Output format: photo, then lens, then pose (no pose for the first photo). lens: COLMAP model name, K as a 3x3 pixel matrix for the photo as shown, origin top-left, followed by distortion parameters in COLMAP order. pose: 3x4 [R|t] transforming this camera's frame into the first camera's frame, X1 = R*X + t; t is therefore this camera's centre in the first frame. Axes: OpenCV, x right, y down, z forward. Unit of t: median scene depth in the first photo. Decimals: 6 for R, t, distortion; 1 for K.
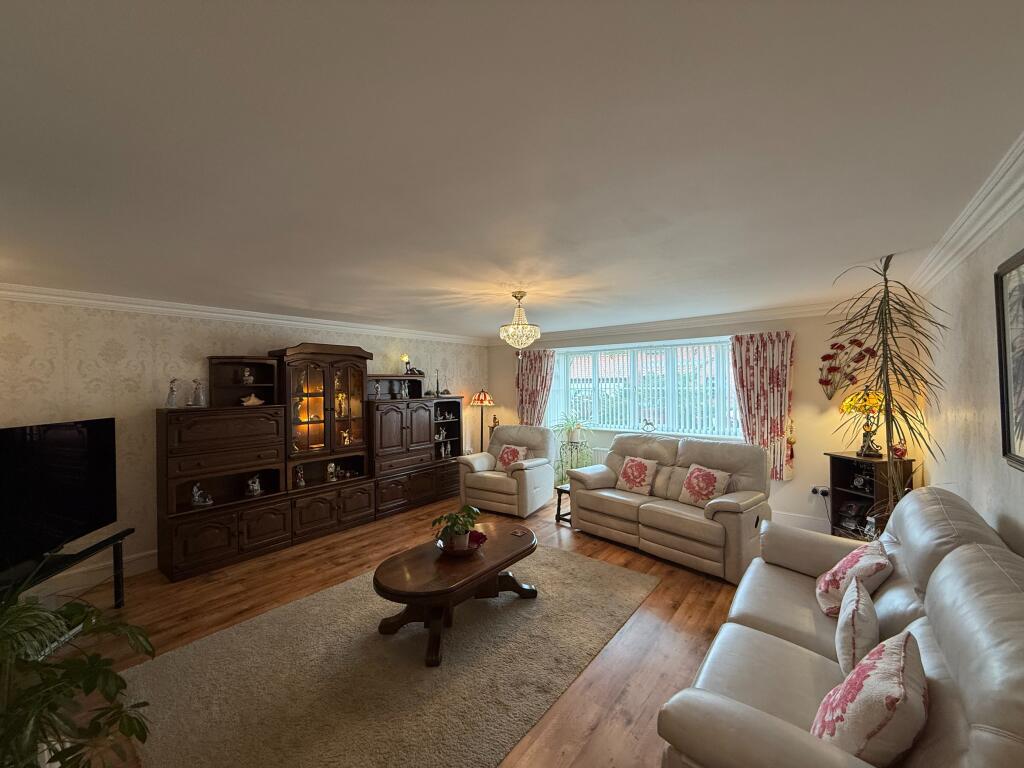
lens RADIAL K [[407.3, 0, 514.2], [0, 407.3, 378.6], [0, 0, 1]] dist [-0.000030, -0.000010]
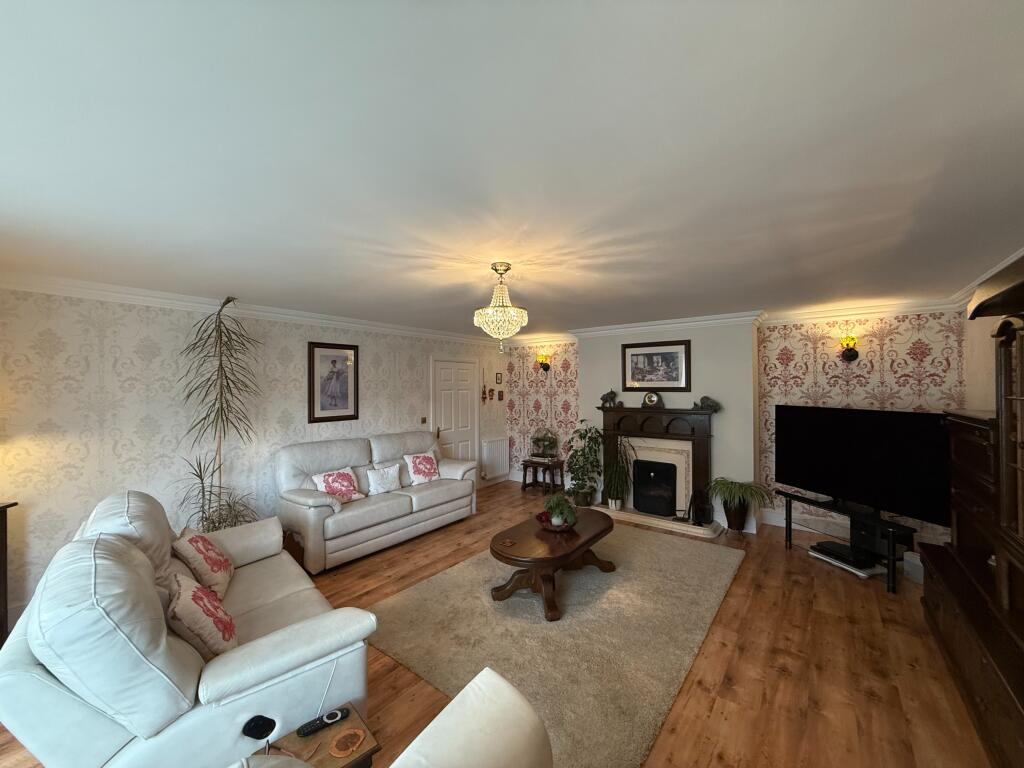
lens RADIAL K [[407.3, 0, 511.6], [0, 407.3, 379.6], [0, 0, 1]] dist [-0.000030, -0.000010]
pose [[-0.999573, 0.013085, -0.026144, 0.030169], [0.013107, 0.999914, -0.000668, -0.000925], [0.026133, -0.001011, -0.999658, 1.996613]]
